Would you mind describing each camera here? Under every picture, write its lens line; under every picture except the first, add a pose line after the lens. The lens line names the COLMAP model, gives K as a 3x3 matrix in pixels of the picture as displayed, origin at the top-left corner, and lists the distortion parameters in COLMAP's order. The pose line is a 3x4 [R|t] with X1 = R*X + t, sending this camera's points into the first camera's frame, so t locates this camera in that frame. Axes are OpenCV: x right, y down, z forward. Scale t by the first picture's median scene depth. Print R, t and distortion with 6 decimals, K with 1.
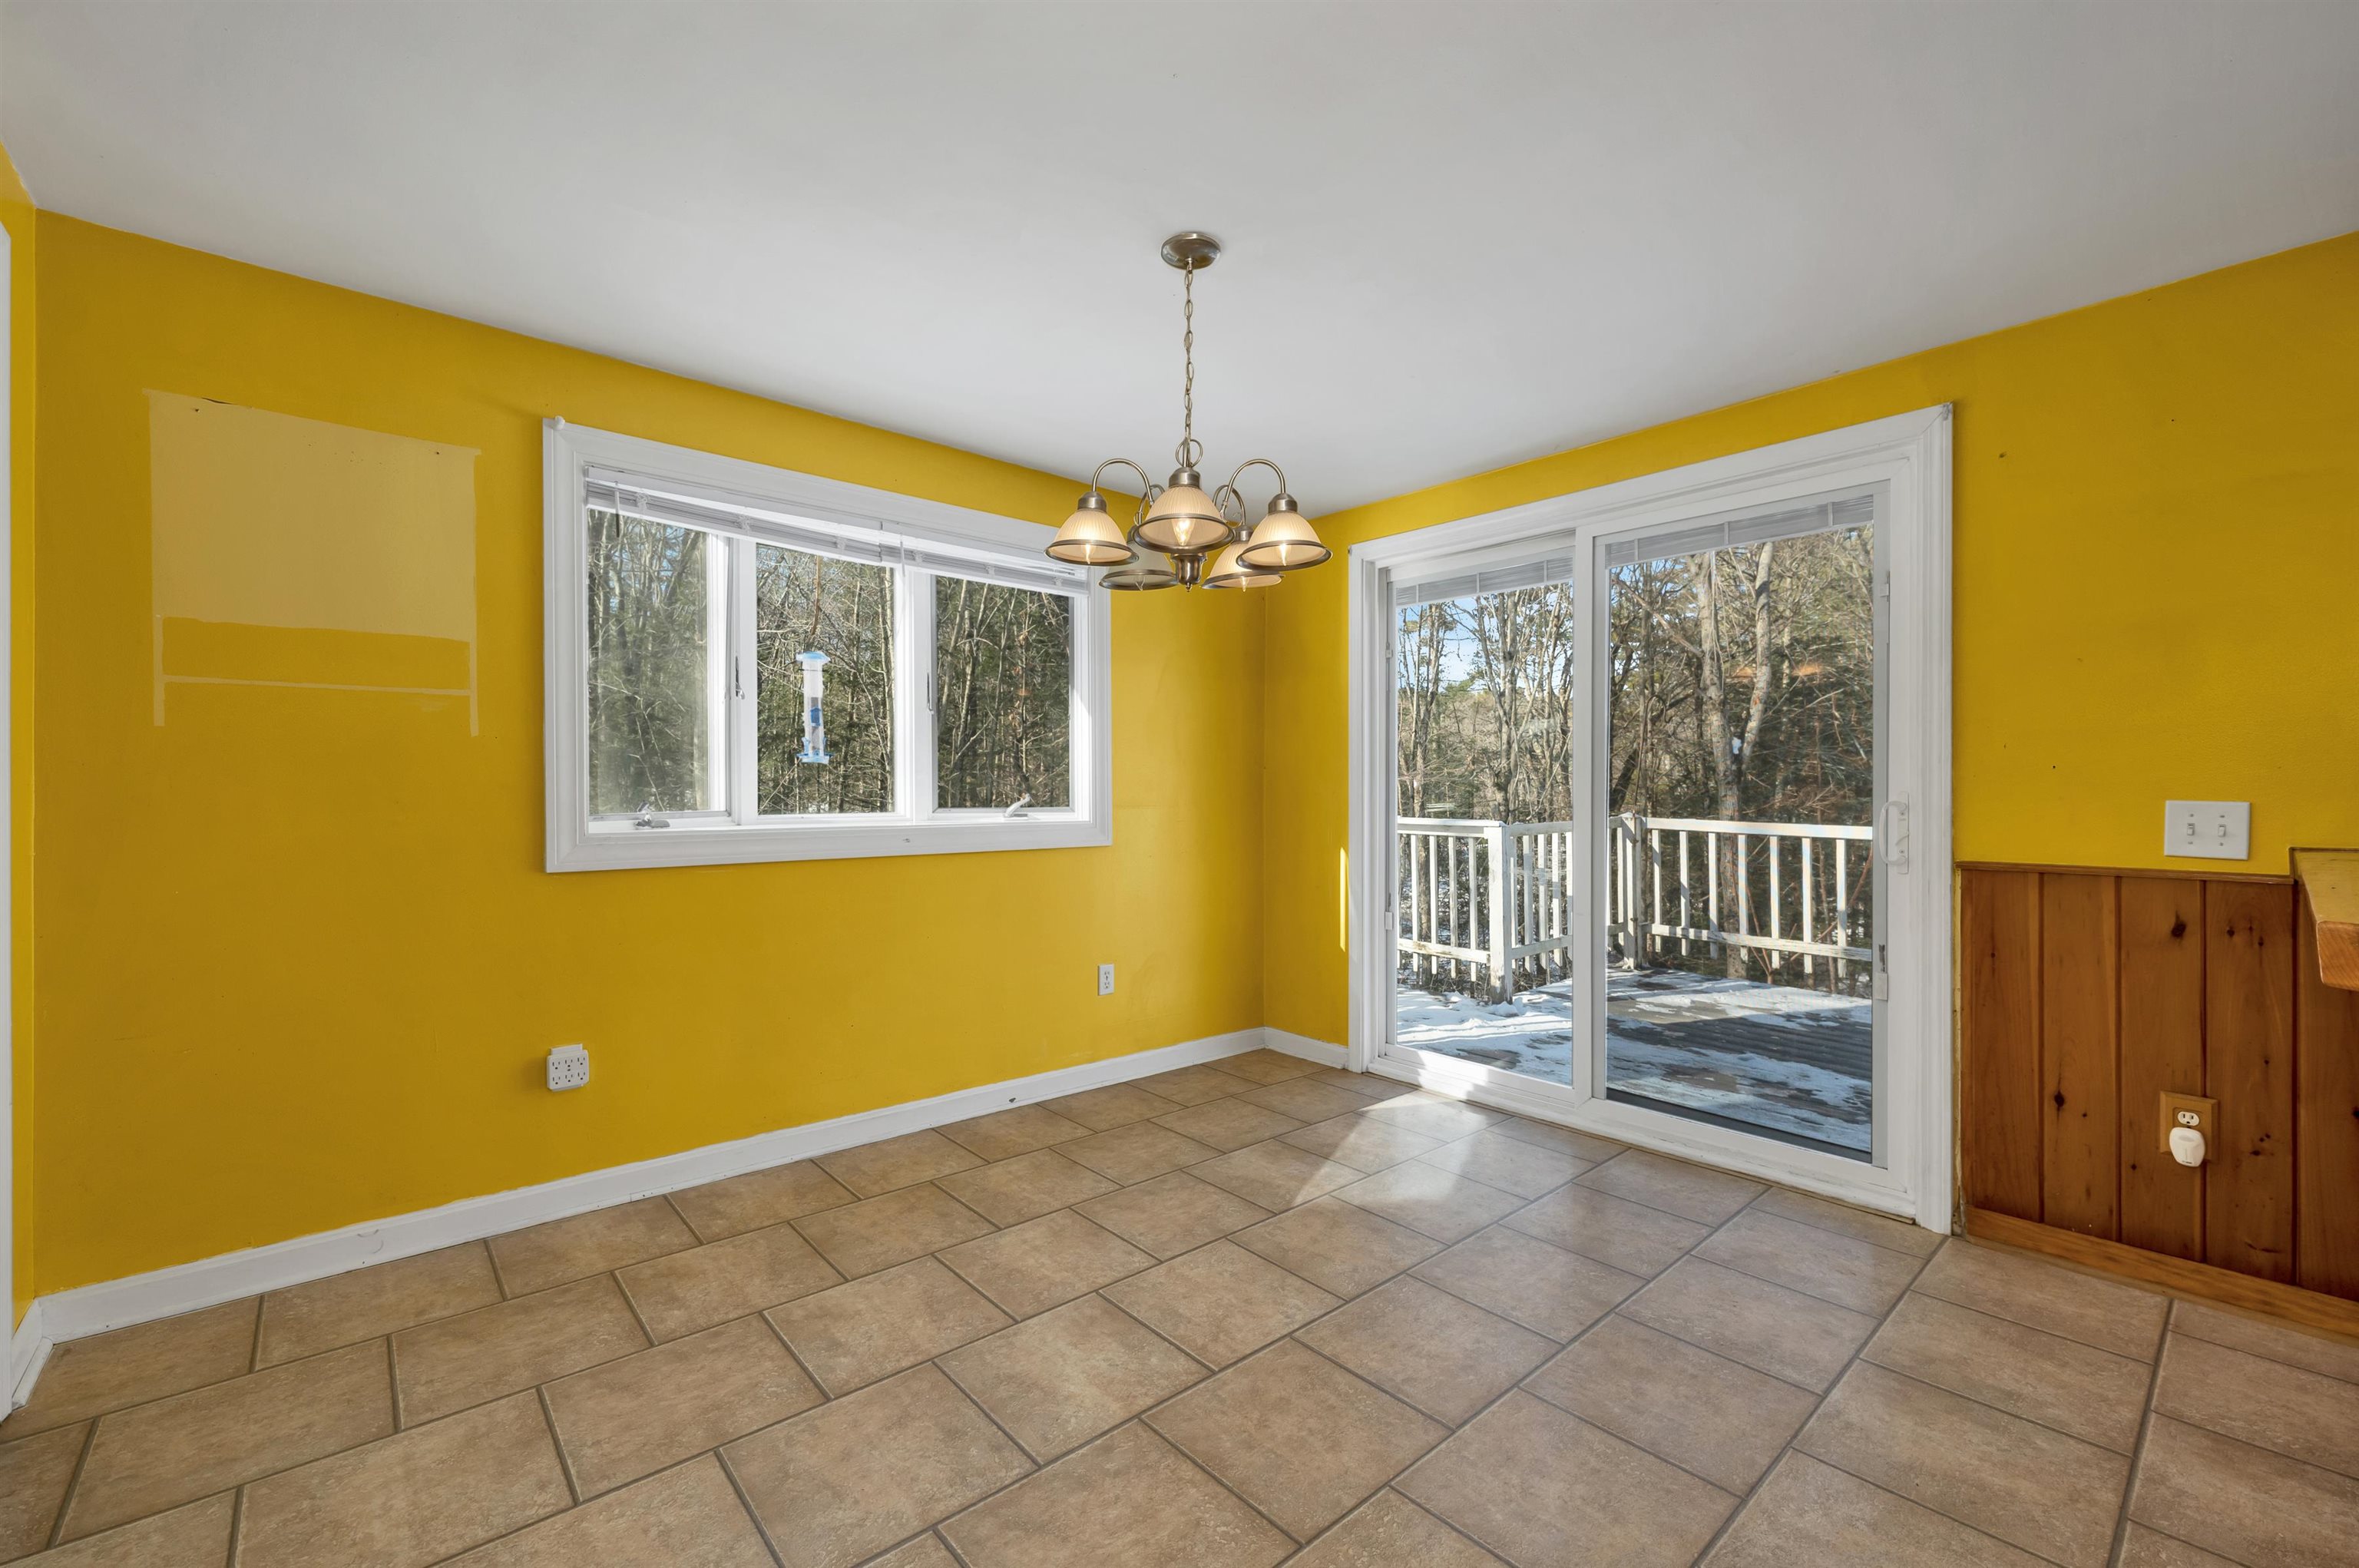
lens RADIAL K [[969.5, 0, 1181.6], [0, 969.5, 789.2], [0, 0, 1]] dist [-0.000029, 0.000056]
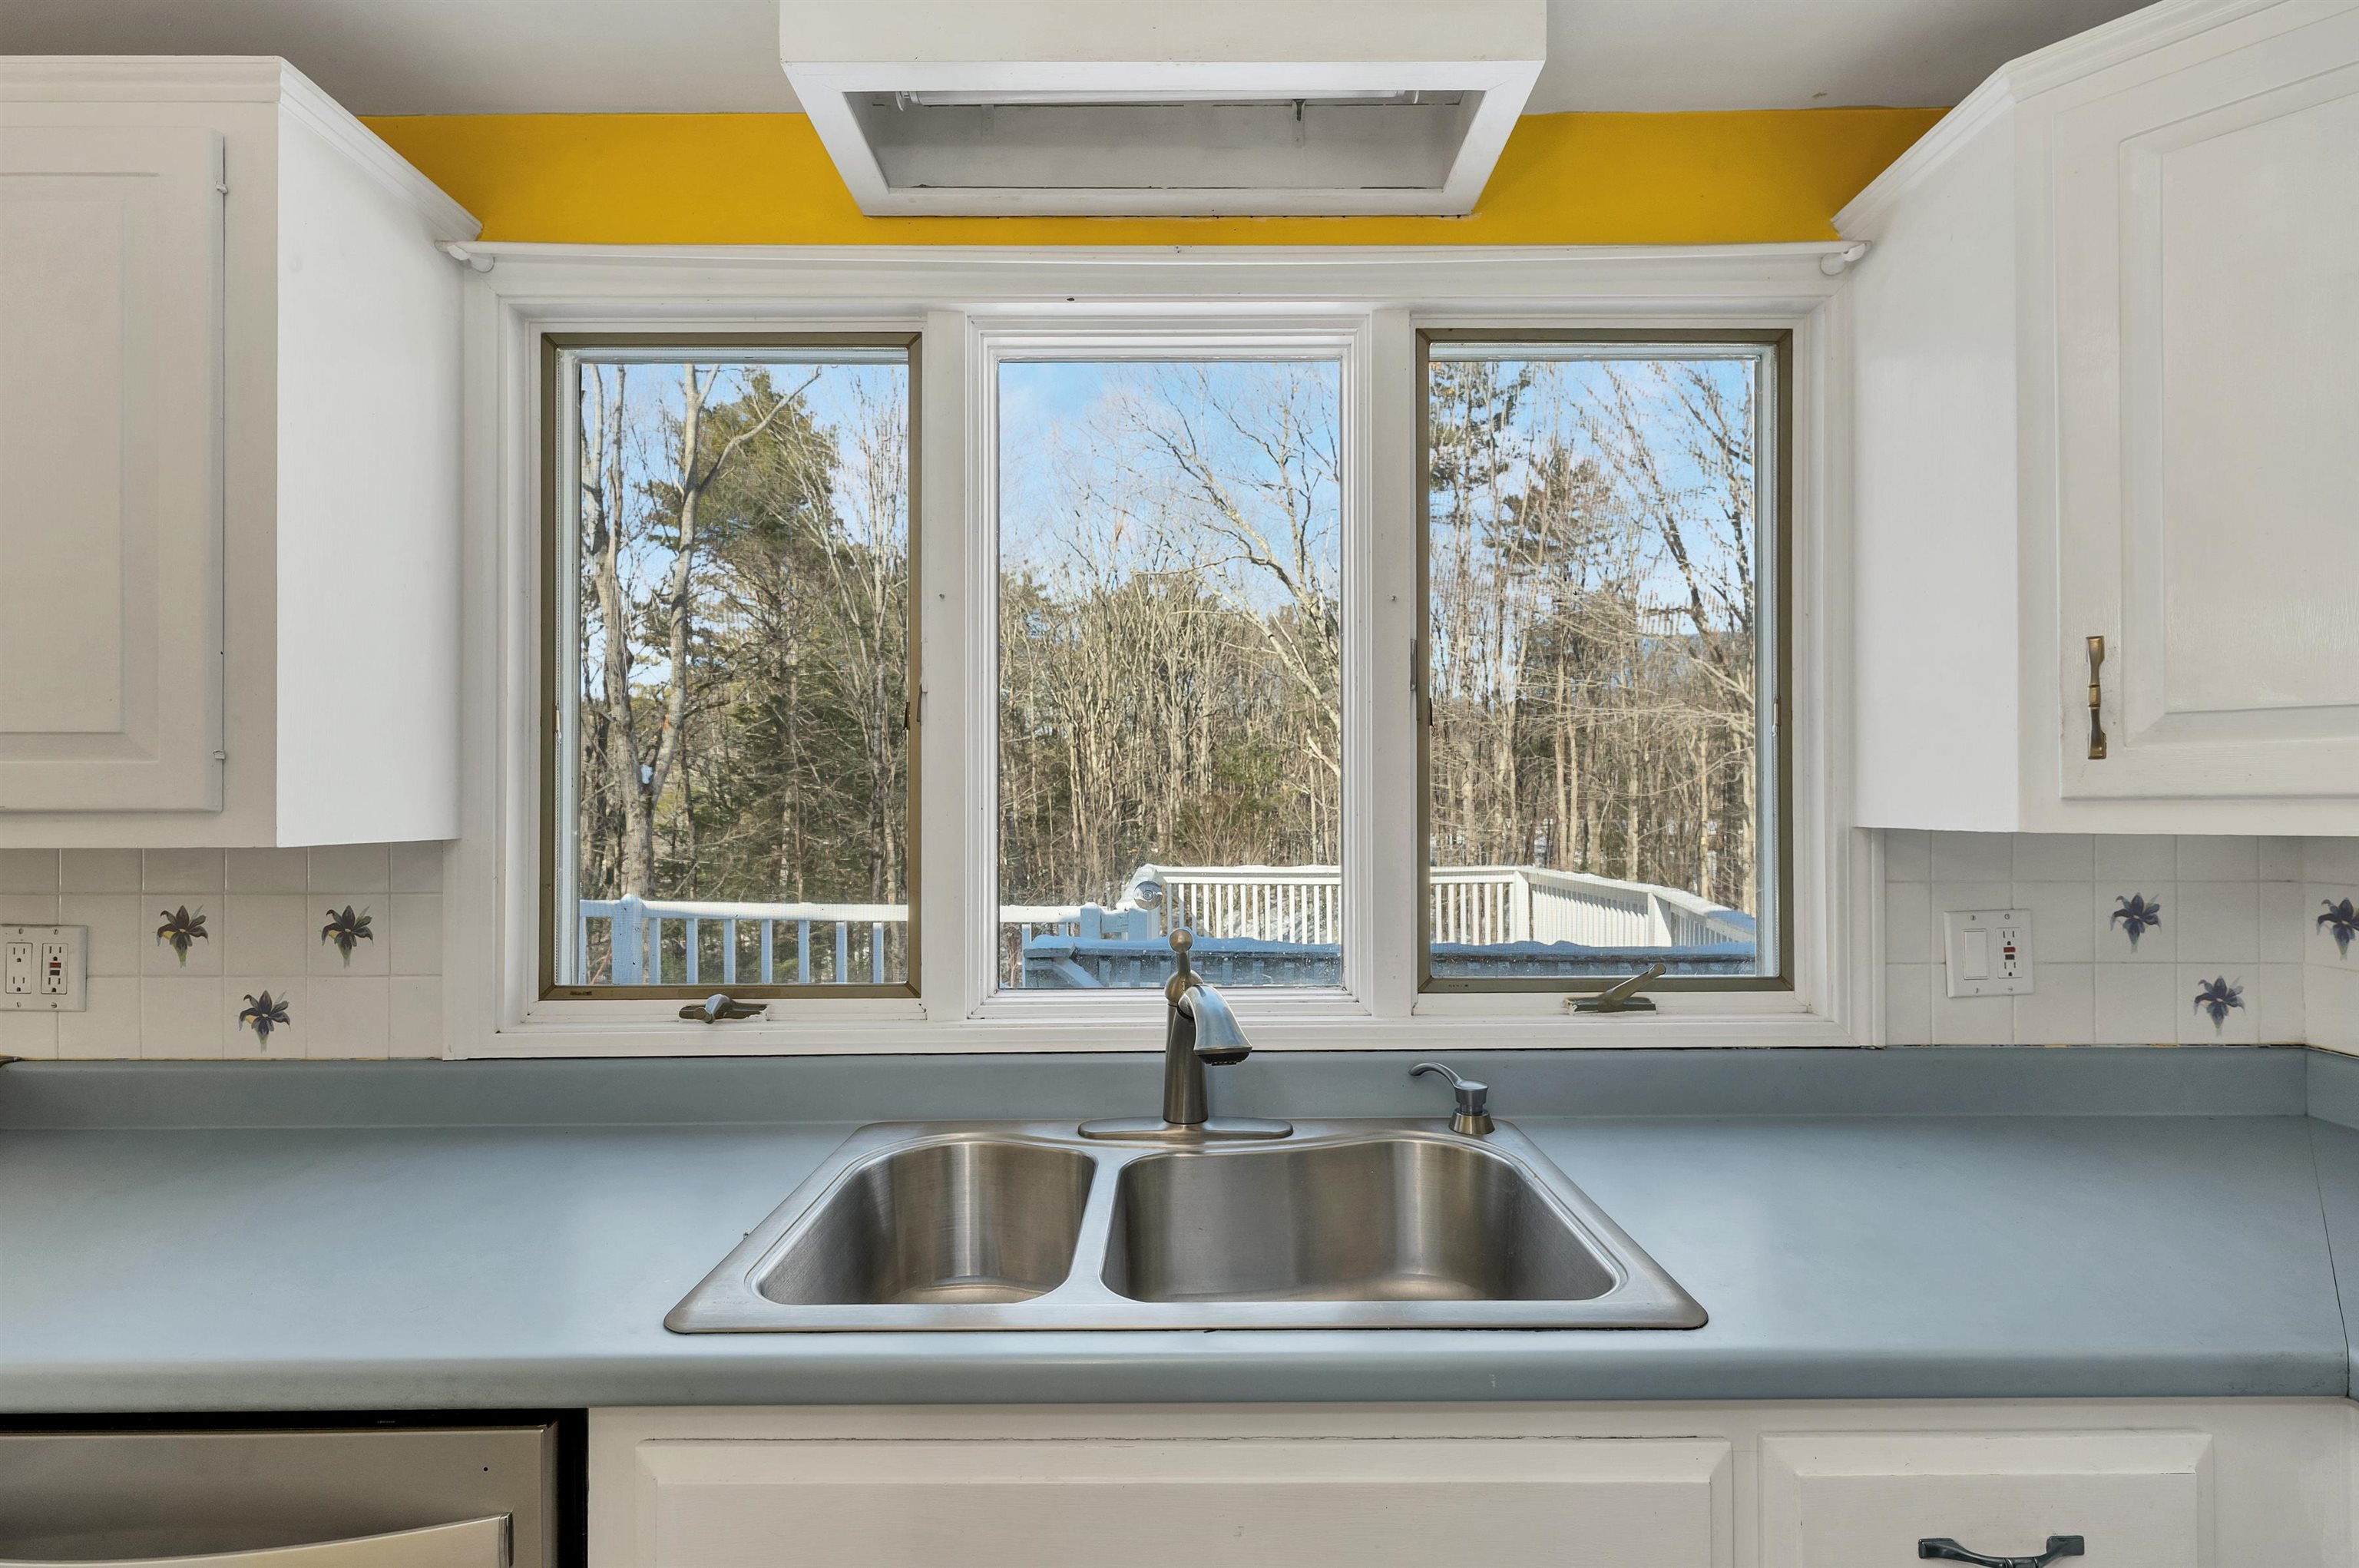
lens RADIAL K [[1072.4, 0, 1185.3], [0, 1072.4, 801.0], [0, 0, 1]] dist [0.000609, 0.000052]
pose [[0.654794, 0.004895, 0.755791, 1.055804], [0.001167, 0.999971, -0.007487, -0.082926], [-0.755806, 0.005785, 0.654770, -0.188804]]
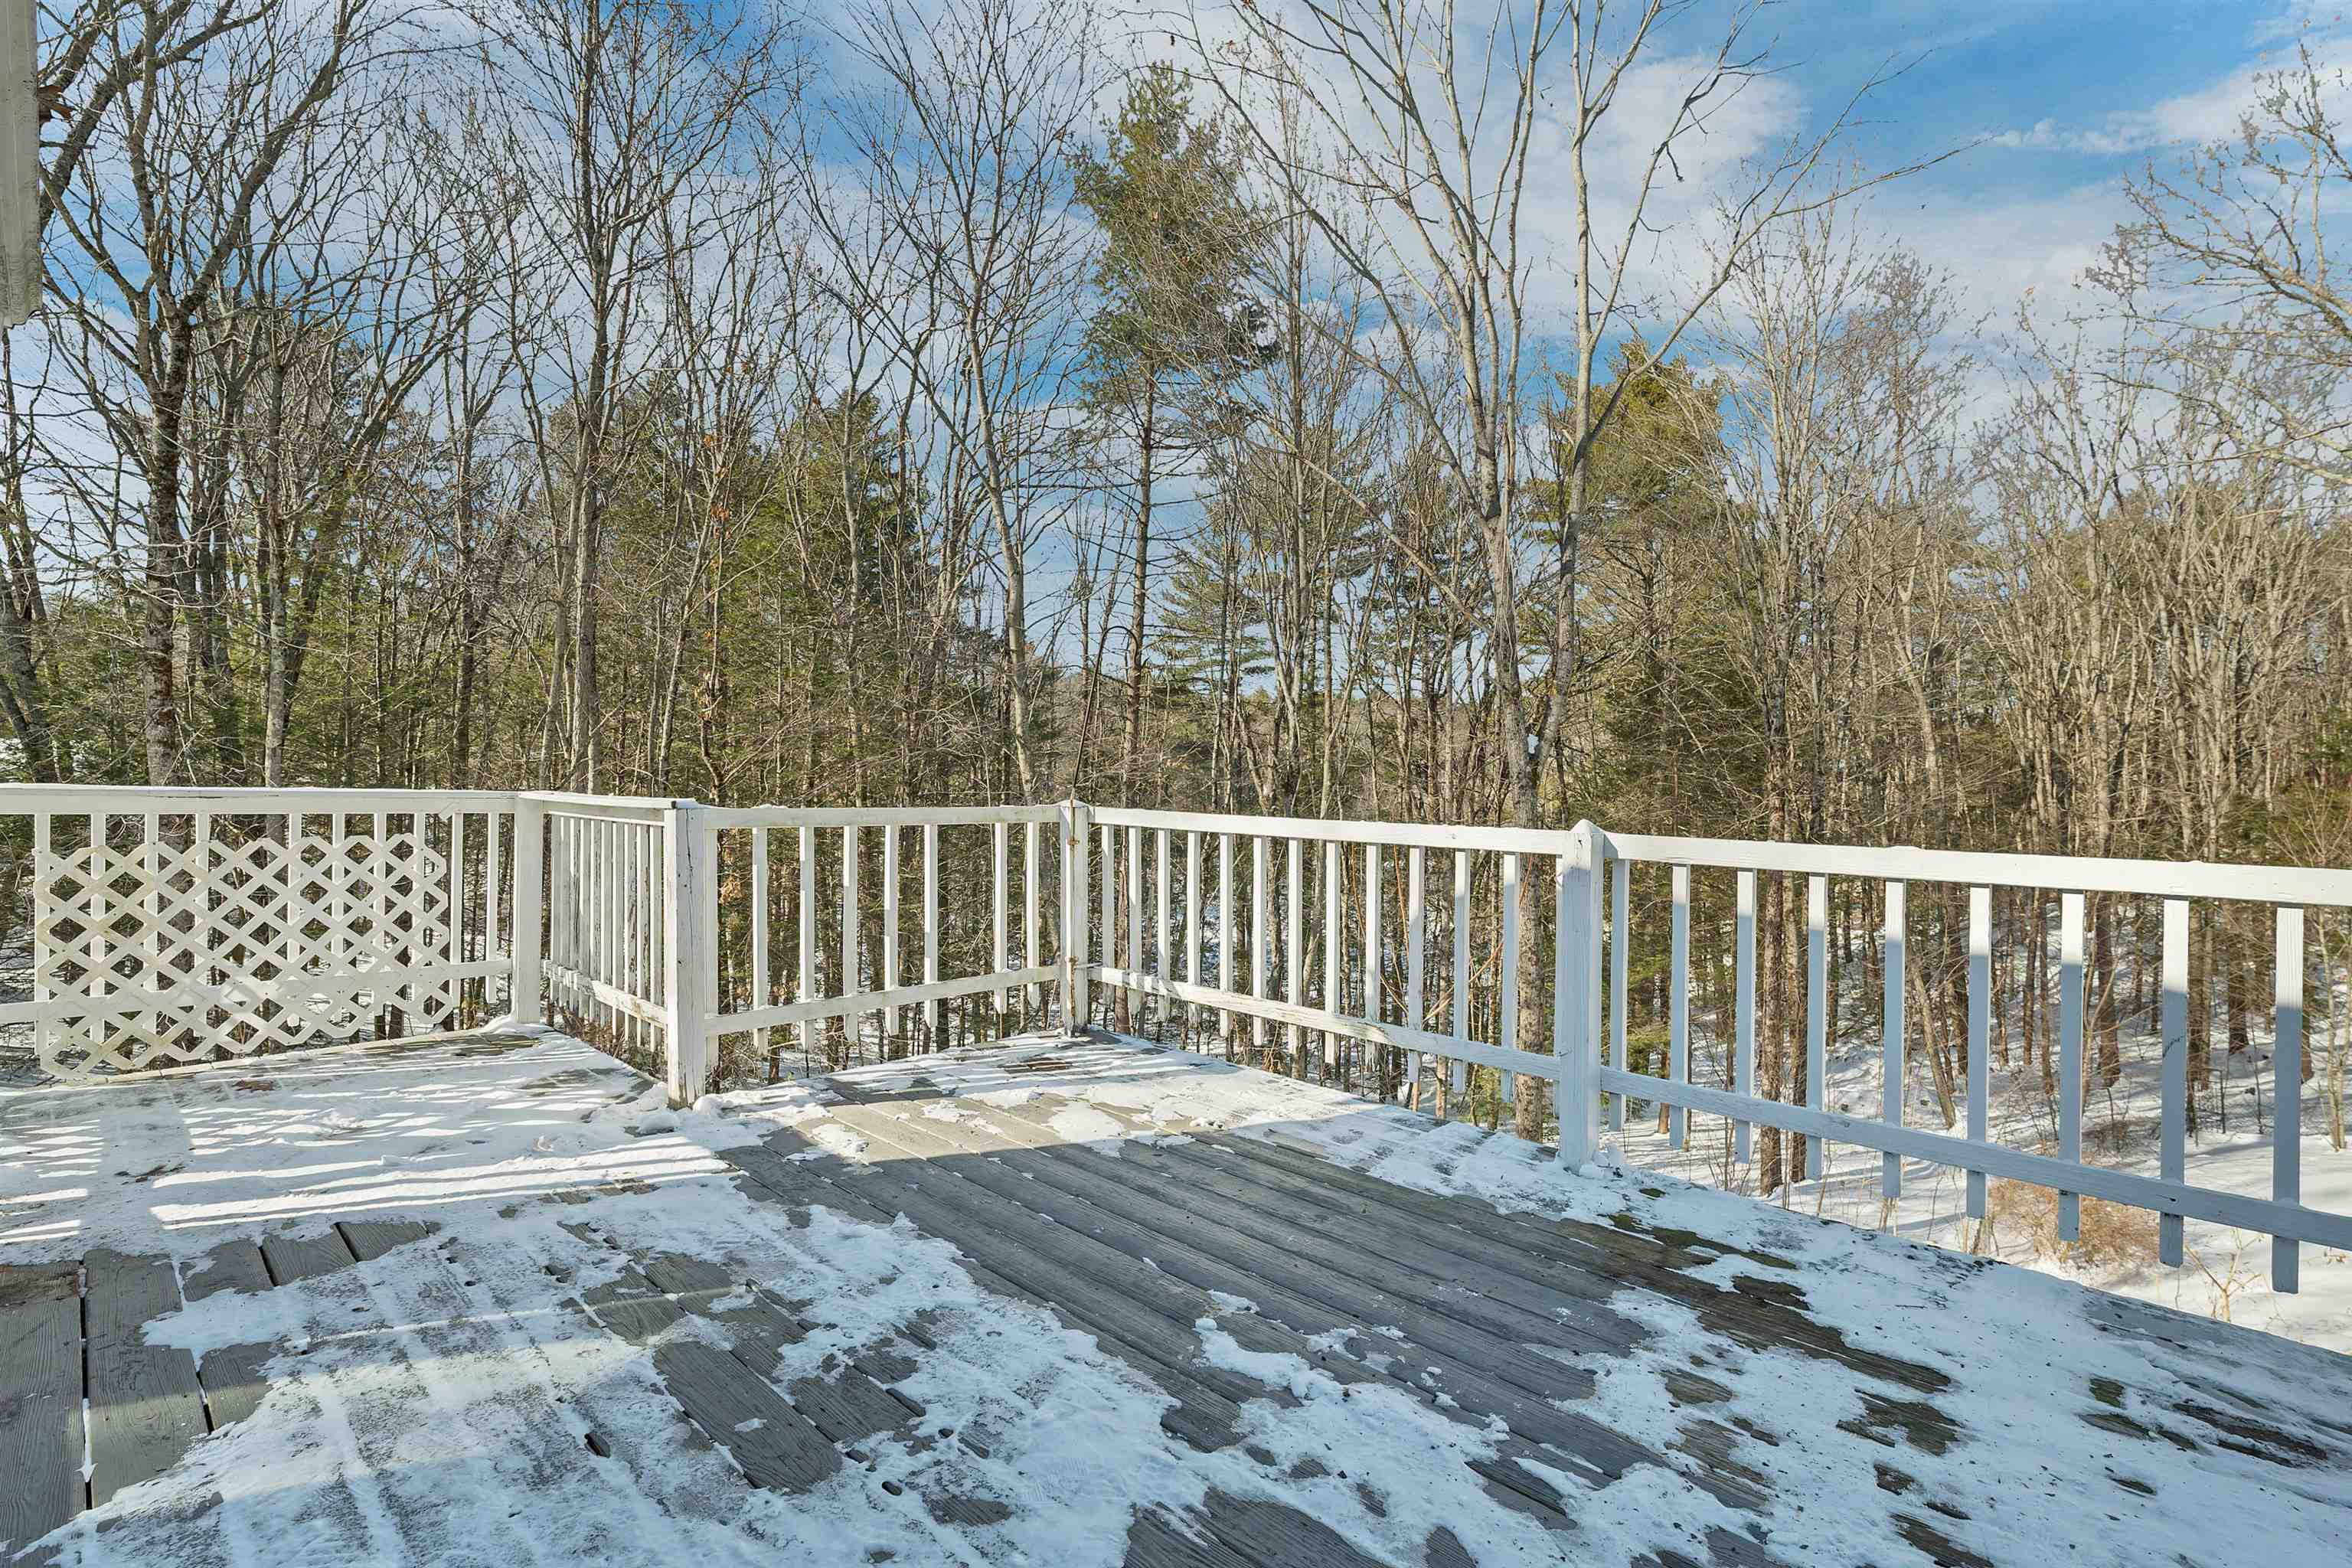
lens RADIAL K [[1047.1, 0, 1192.7], [0, 1047.1, 796.3], [0, 0, 1]] dist [0.005043, 0.000461]
pose [[0.995196, 0.019509, 0.095943, 1.299533], [-0.019415, 0.999810, -0.001912, 0.070652], [-0.095962, 0.000040, 0.995385, 0.742276]]
